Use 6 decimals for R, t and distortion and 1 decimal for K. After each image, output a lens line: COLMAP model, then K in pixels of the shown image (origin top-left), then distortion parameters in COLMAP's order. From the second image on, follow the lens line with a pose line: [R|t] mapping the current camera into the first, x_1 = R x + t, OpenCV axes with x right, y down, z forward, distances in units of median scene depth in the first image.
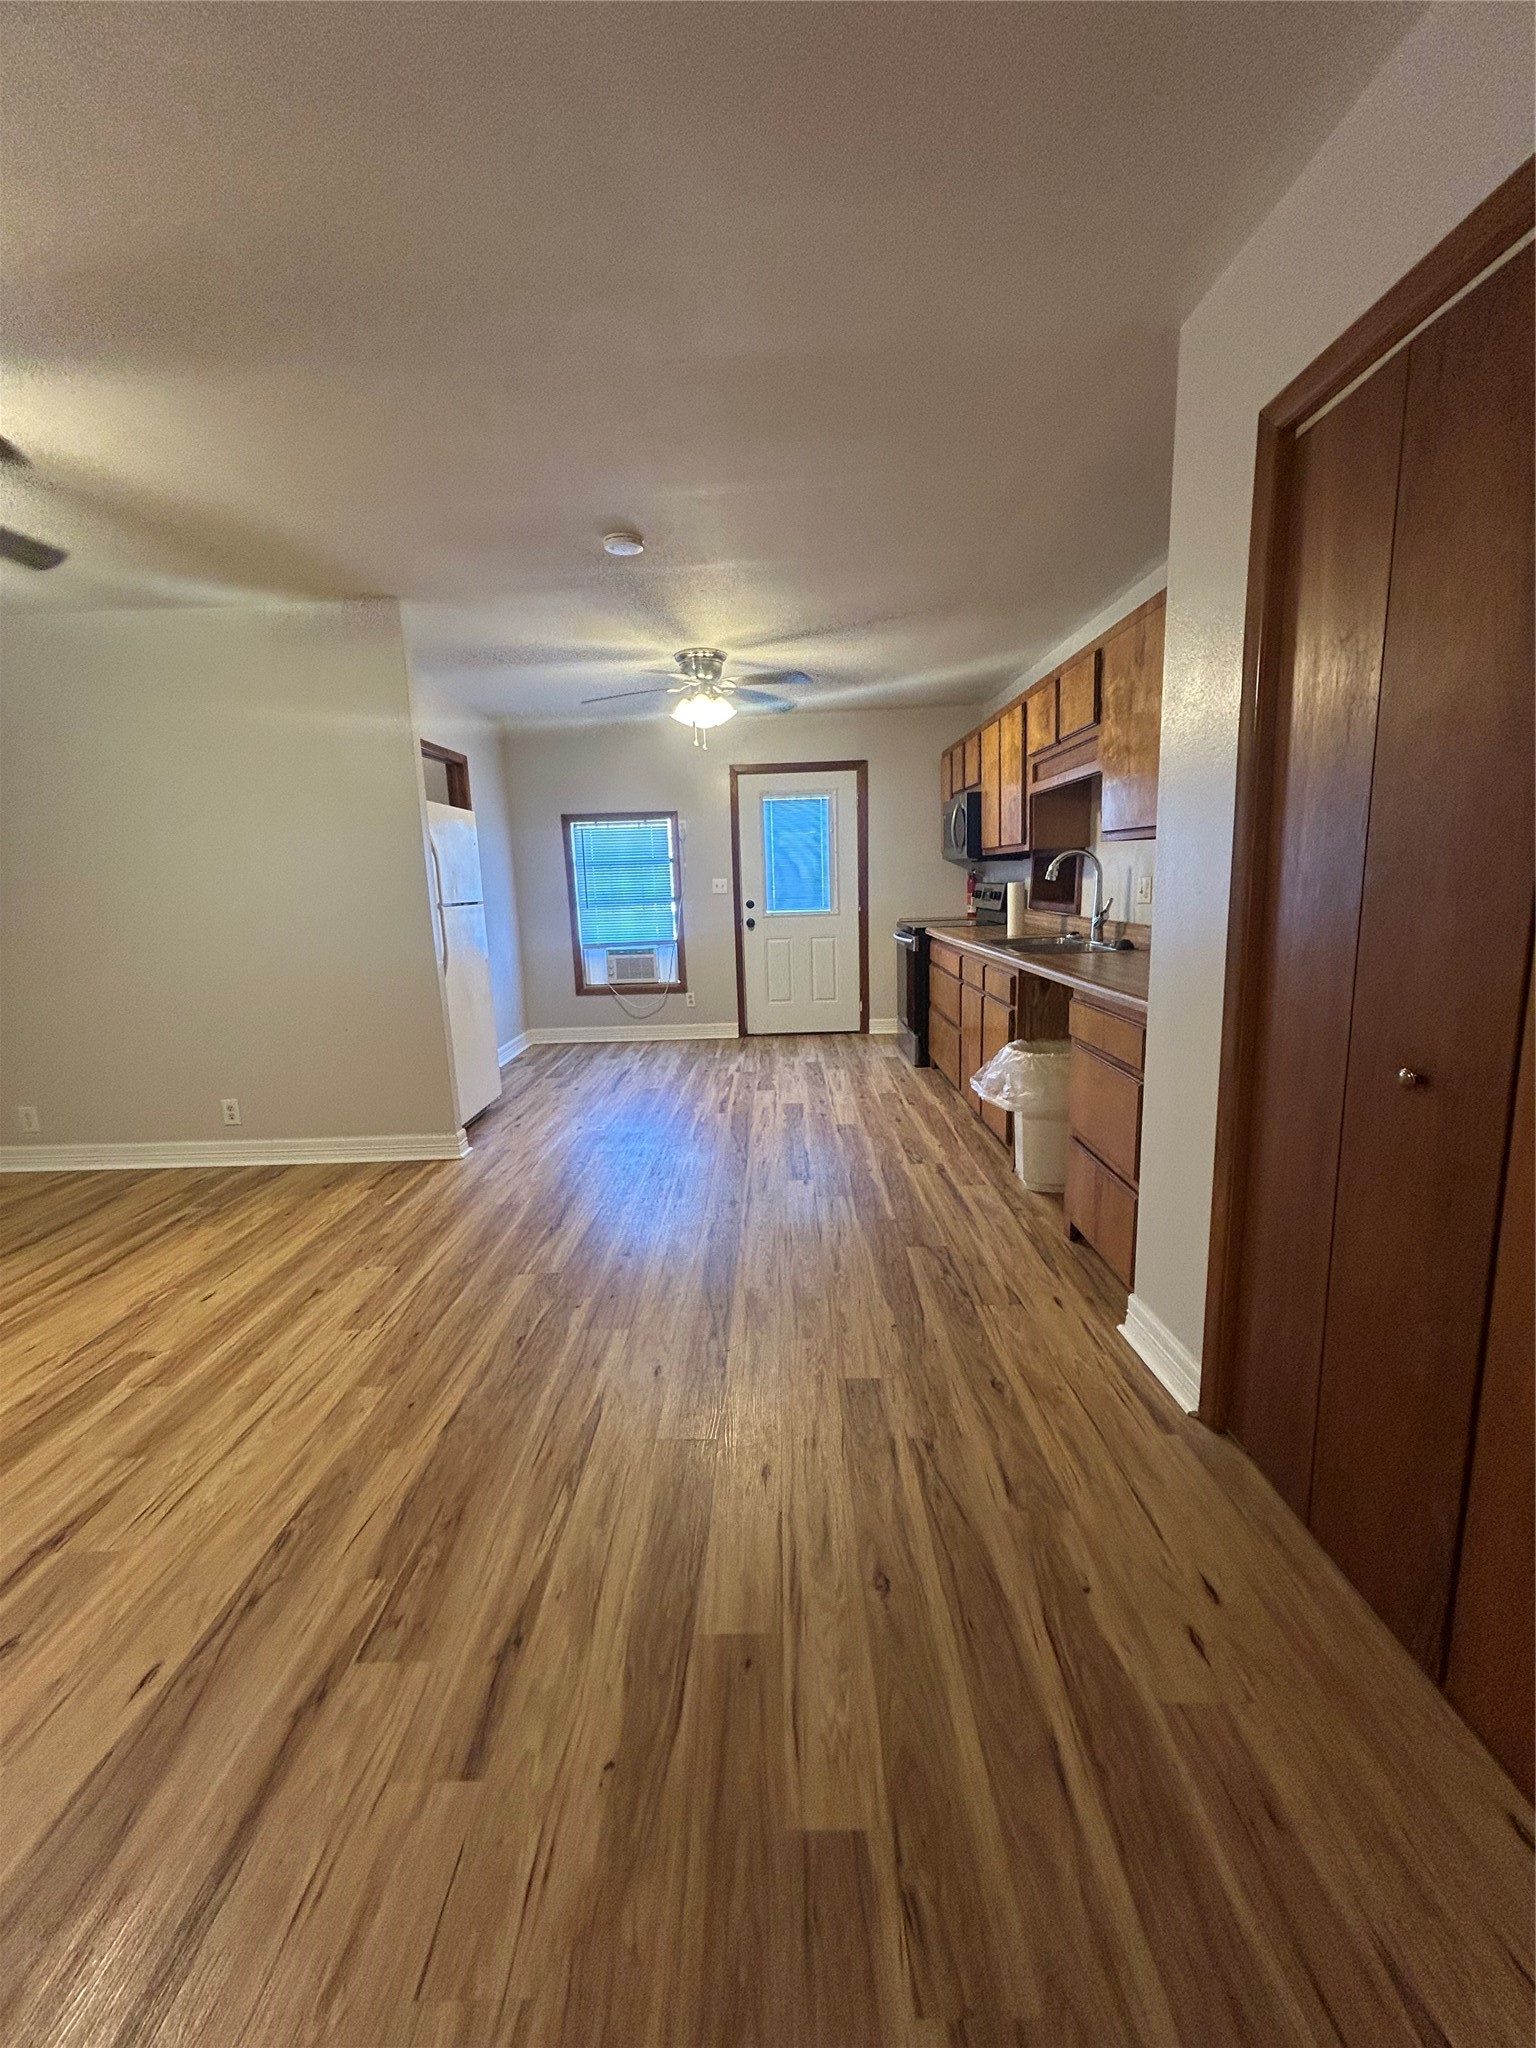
lens RADIAL K [[830.1, 0, 764.4], [0, 830.1, 1019.9], [0, 0, 1]] dist [0.001650, 0.000484]
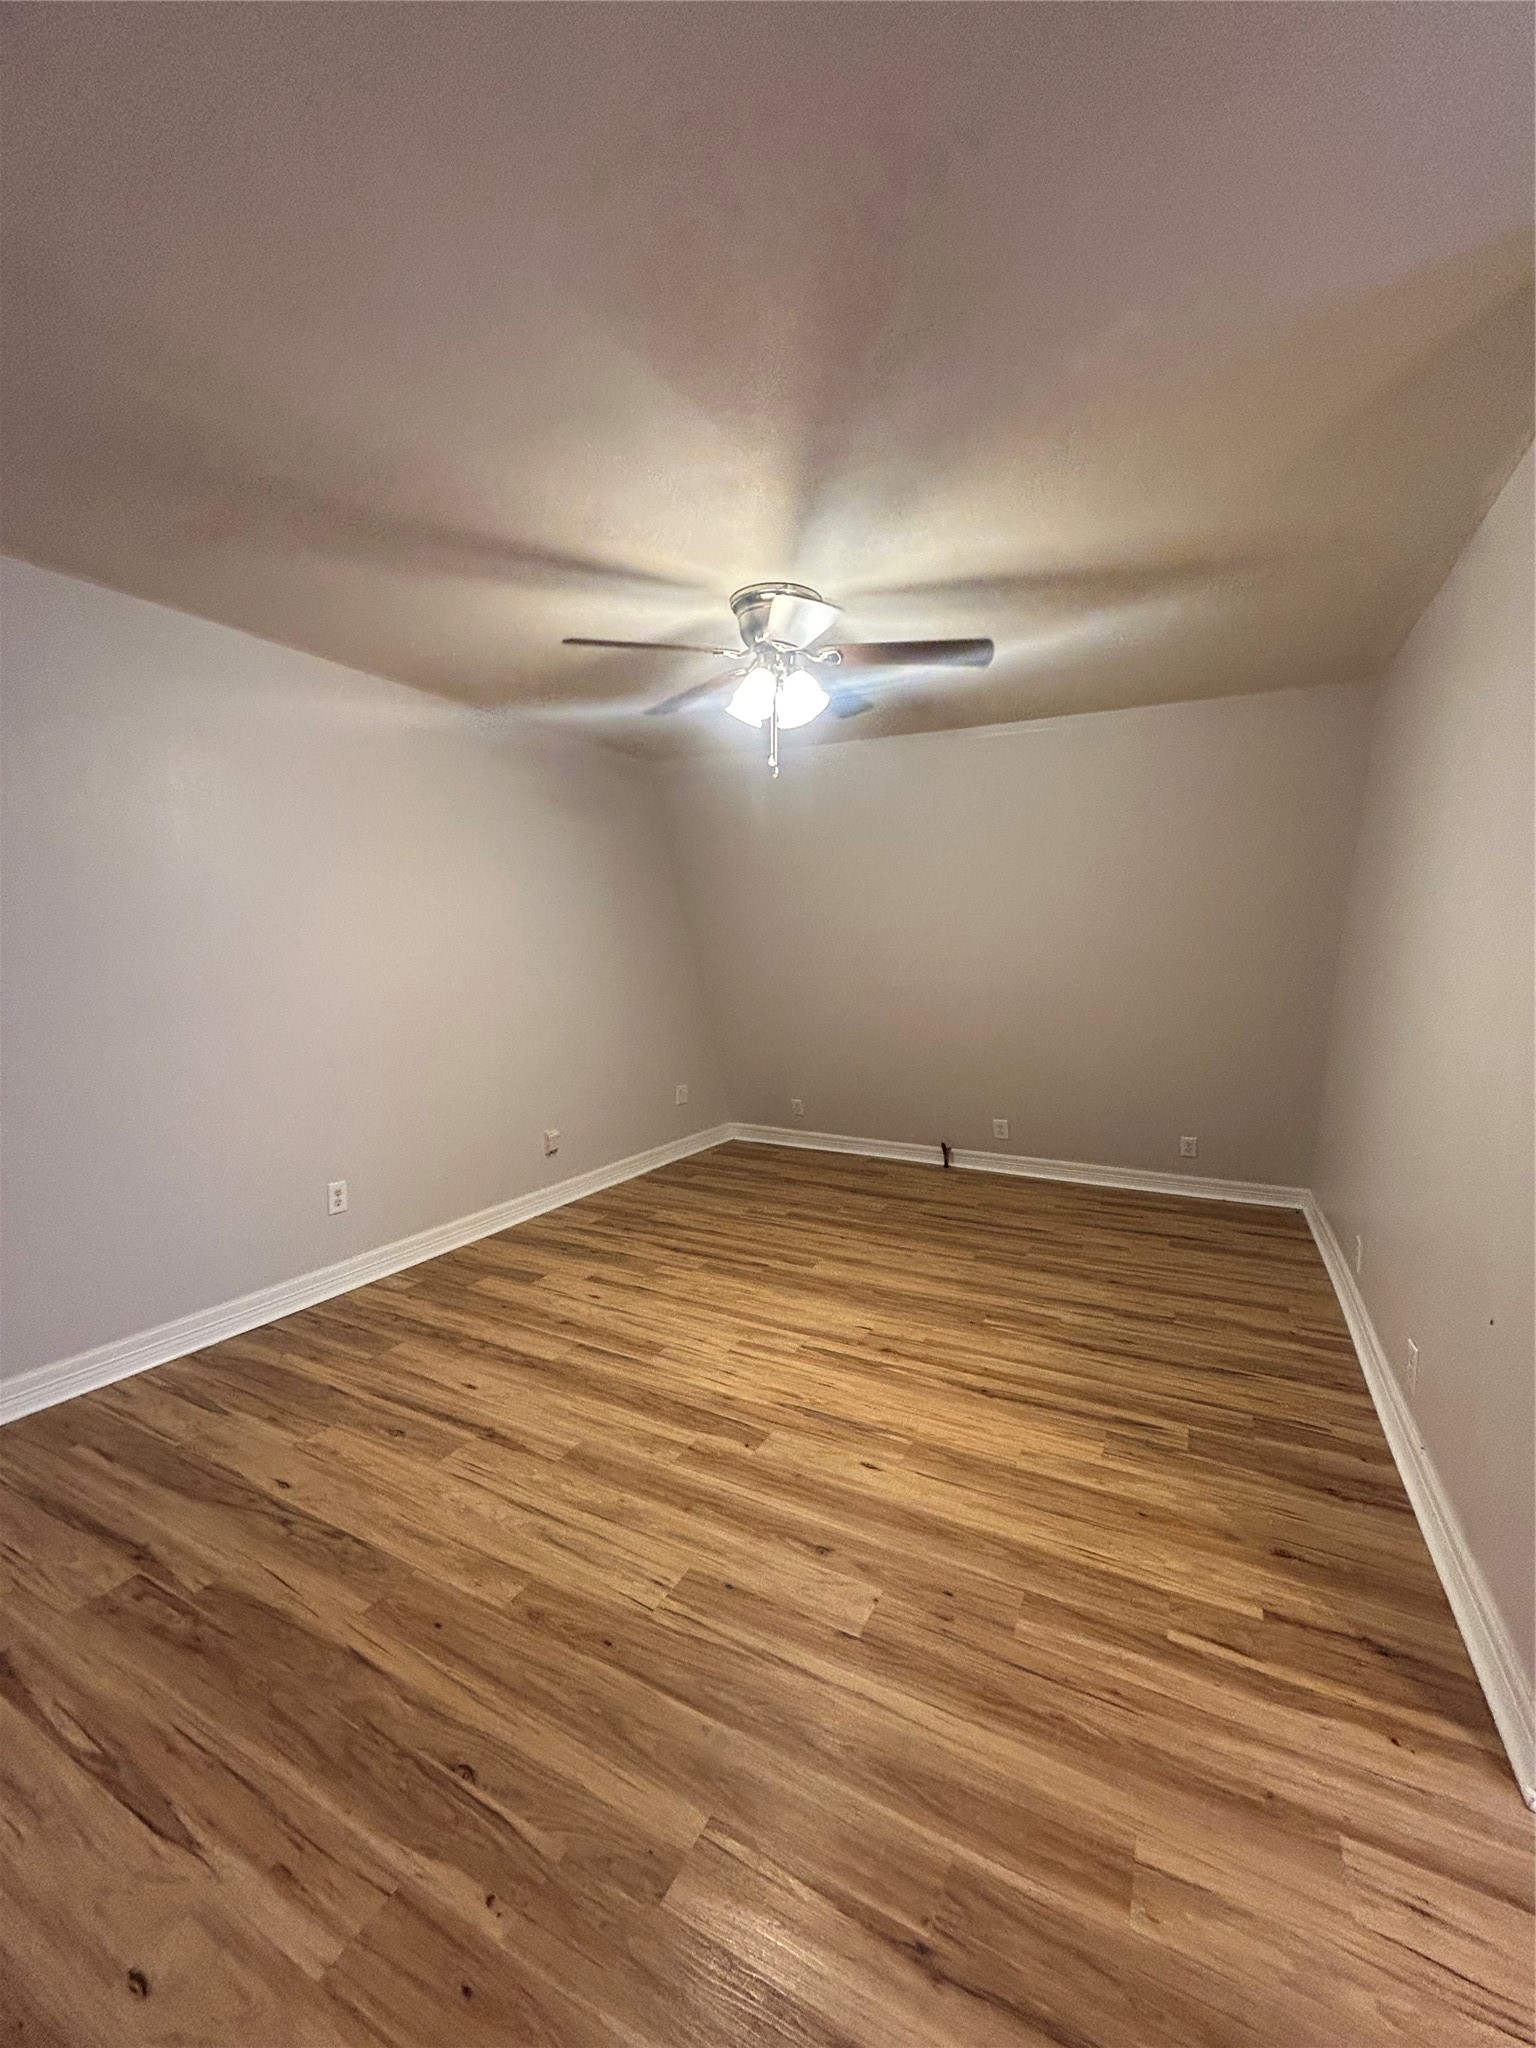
lens RADIAL K [[830.1, 0, 758.6], [0, 830.1, 1031.1], [0, 0, 1]] dist [0.001650, 0.000484]
pose [[-0.451928, 0.126492, -0.883041, 0.055169], [-0.141858, 0.967108, 0.211135, -0.216114], [0.880703, 0.220684, -0.419119, 0.996197]]
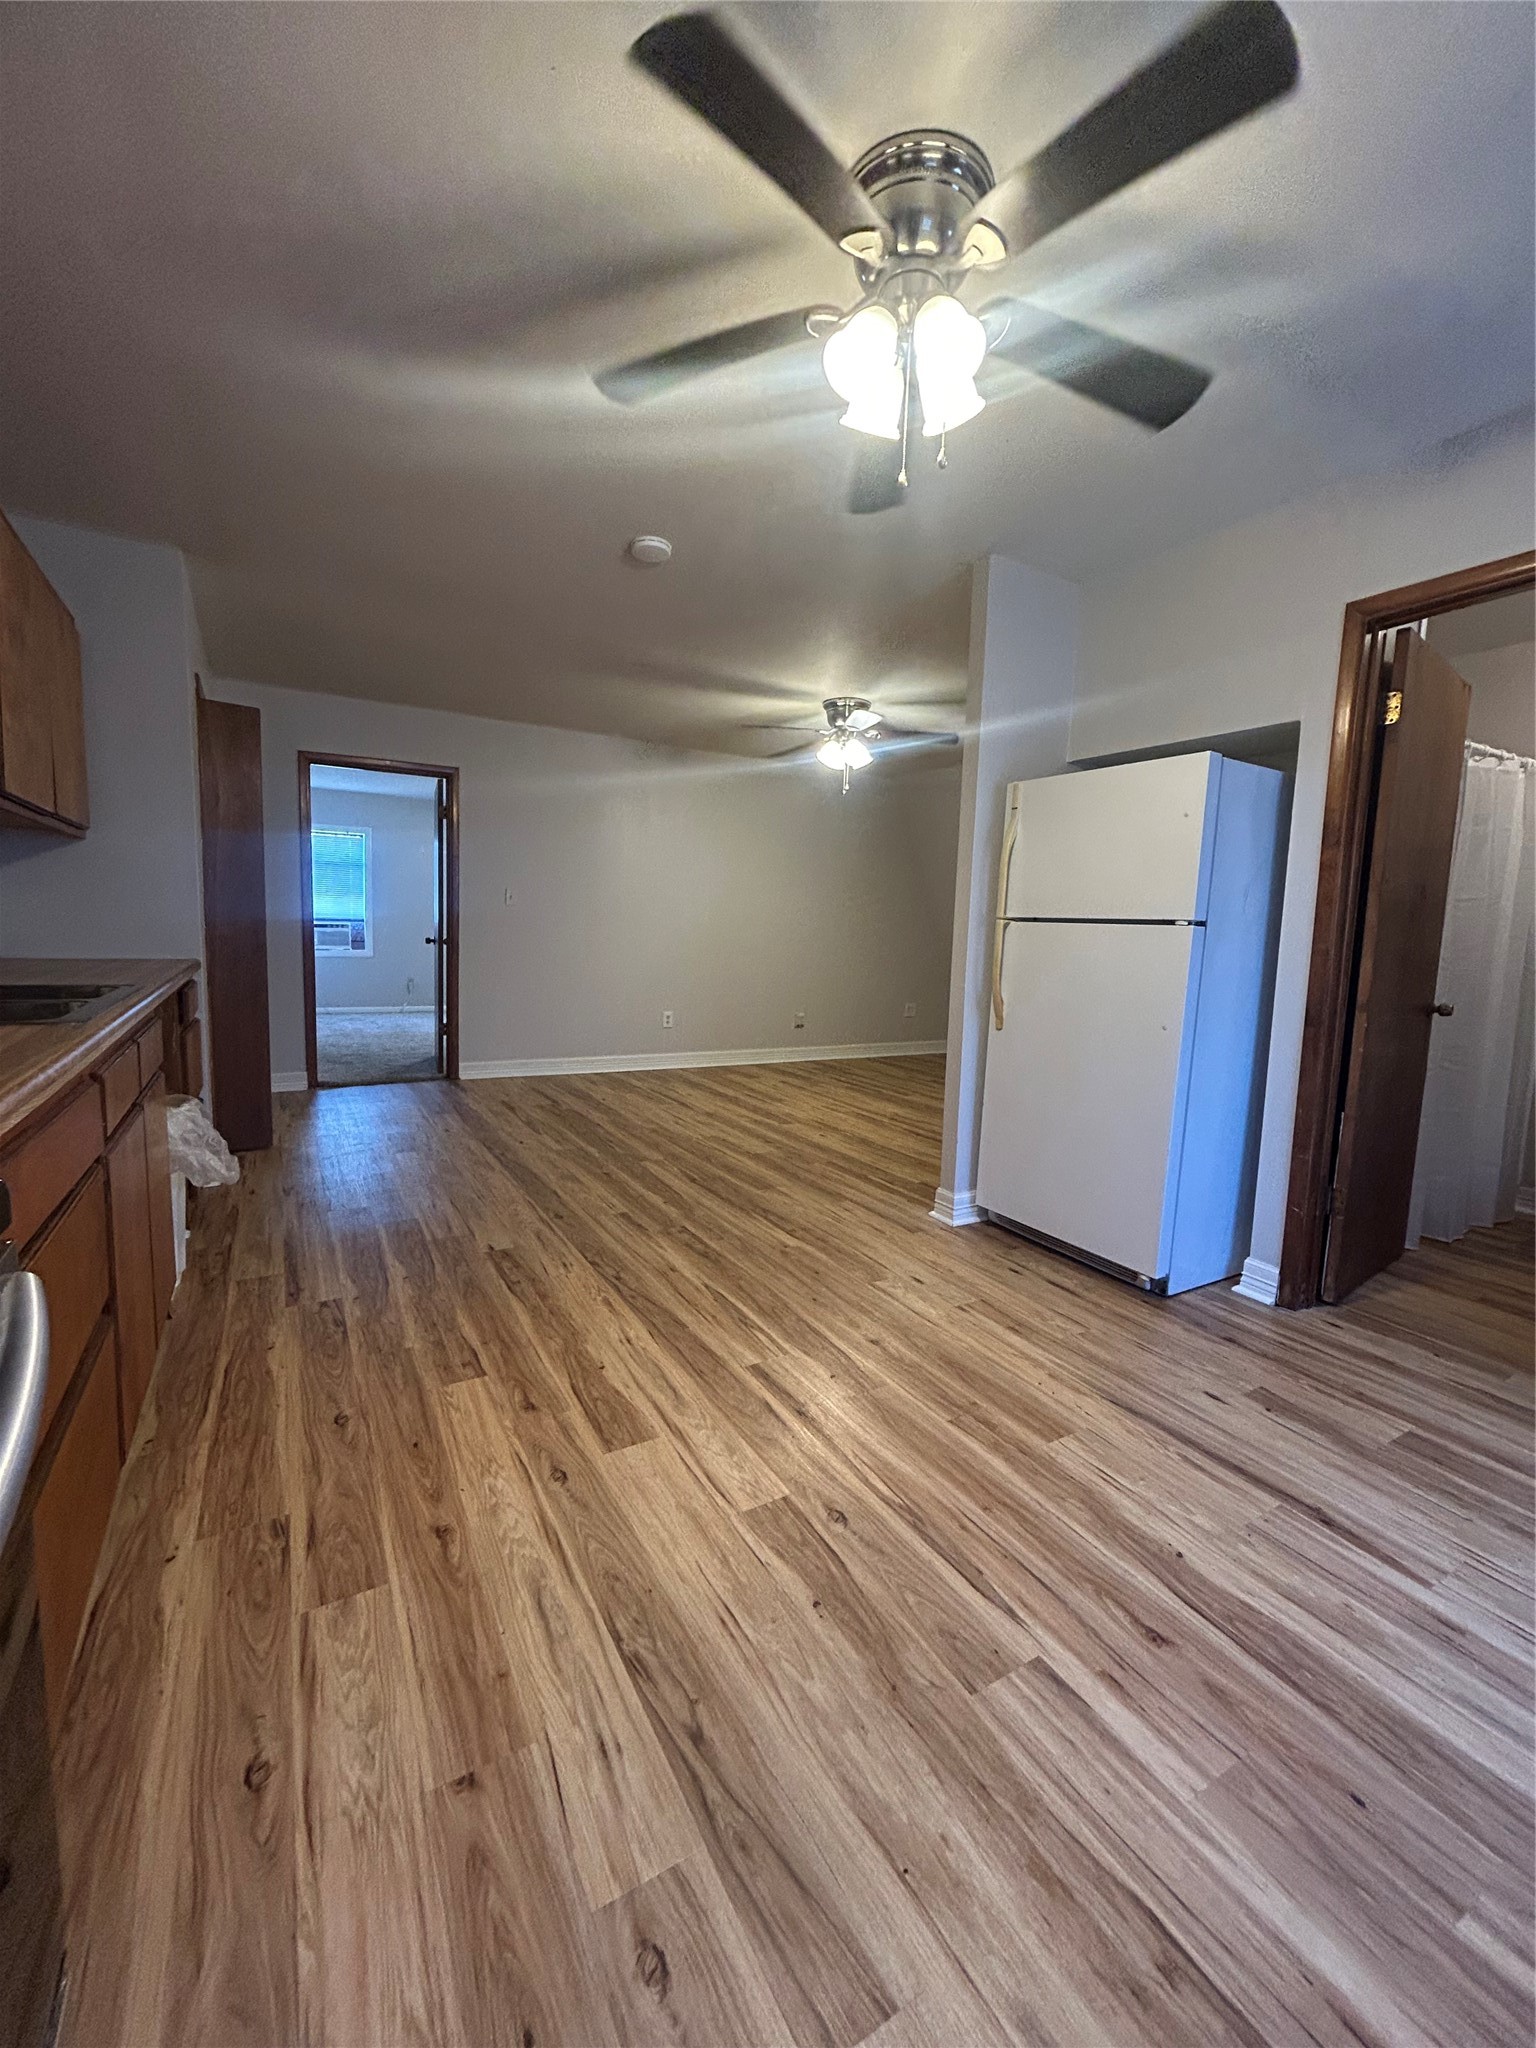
lens RADIAL K [[830.1, 0, 770.7], [0, 830.1, 1017.0], [0, 0, 1]] dist [0.001650, 0.000484]
pose [[-0.853533, 0.060947, -0.517462, 0.250858], [-0.092943, 0.959398, 0.266304, -0.298041], [0.512682, 0.275393, -0.813213, 1.952301]]
